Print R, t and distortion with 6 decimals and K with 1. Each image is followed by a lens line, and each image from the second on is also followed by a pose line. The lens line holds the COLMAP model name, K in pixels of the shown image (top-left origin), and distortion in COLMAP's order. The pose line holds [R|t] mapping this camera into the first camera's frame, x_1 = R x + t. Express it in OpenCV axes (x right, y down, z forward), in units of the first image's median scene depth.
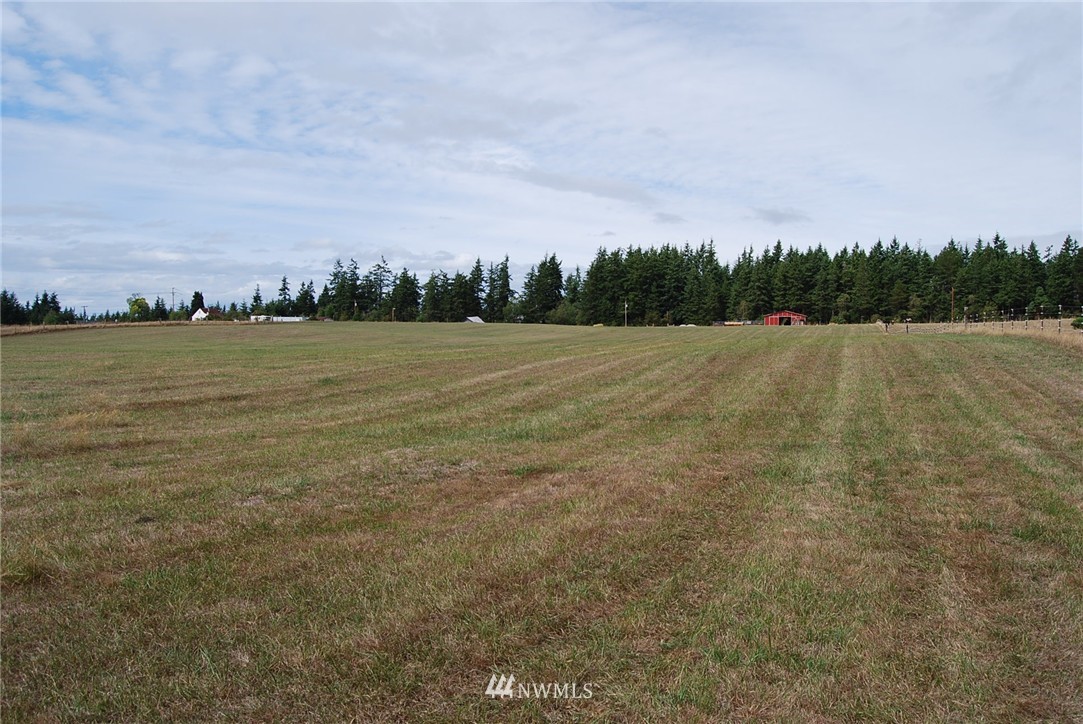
lens RADIAL K [[867.7, 0, 541.5], [0, 867.7, 362.0], [0, 0, 1]] dist [-0.078296, 0.033139]
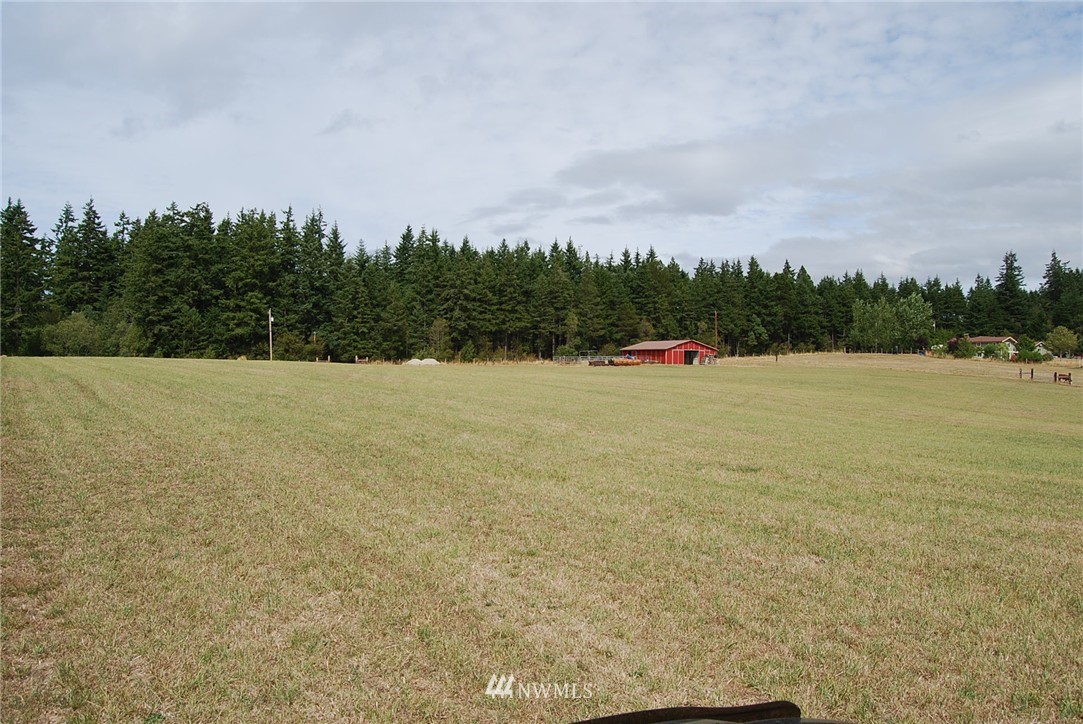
lens RADIAL K [[862.6, 0, 548.9], [0, 862.6, 364.6], [0, 0, 1]] dist [-0.072223, 0.013860]
pose [[0.604904, -0.004086, 0.796288, -0.203310], [0.019455, 0.999764, -0.009650, -0.031954], [-0.796061, 0.021329, 0.604841, 0.593770]]
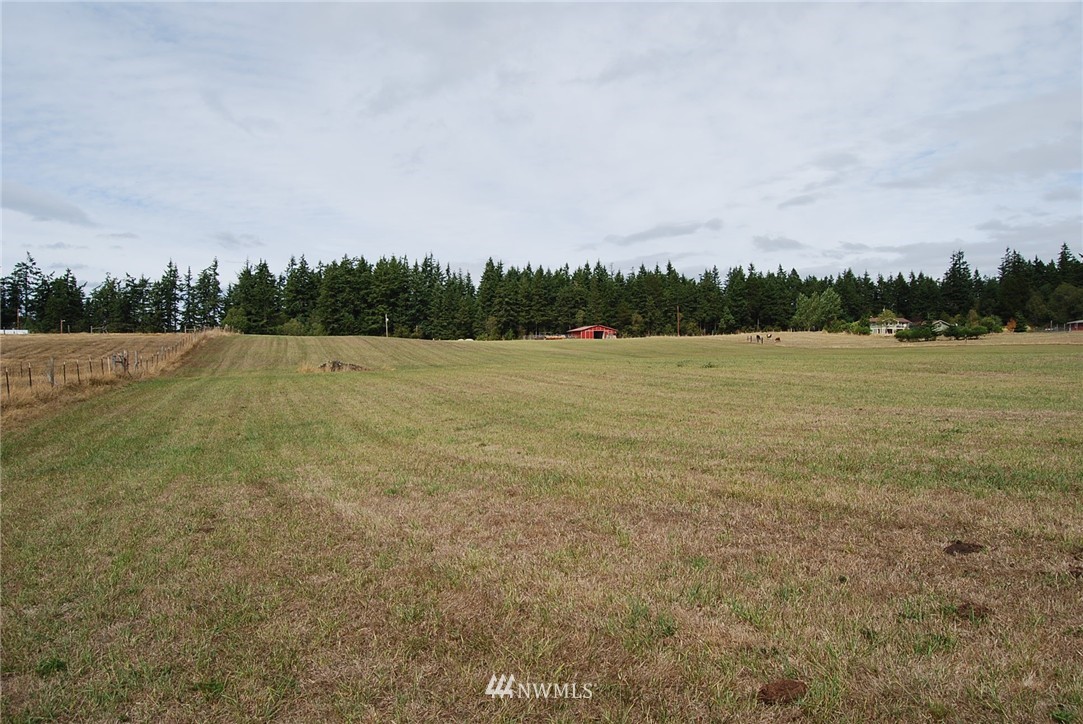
lens RADIAL K [[867.7, 0, 541.5], [0, 867.7, 362.0], [0, 0, 1]] dist [-0.078296, 0.033139]
pose [[0.794804, -0.017756, 0.606606, -0.349180], [0.030885, 0.999460, -0.011211, -0.003266], [-0.606079, 0.027645, 0.794924, 0.158945]]
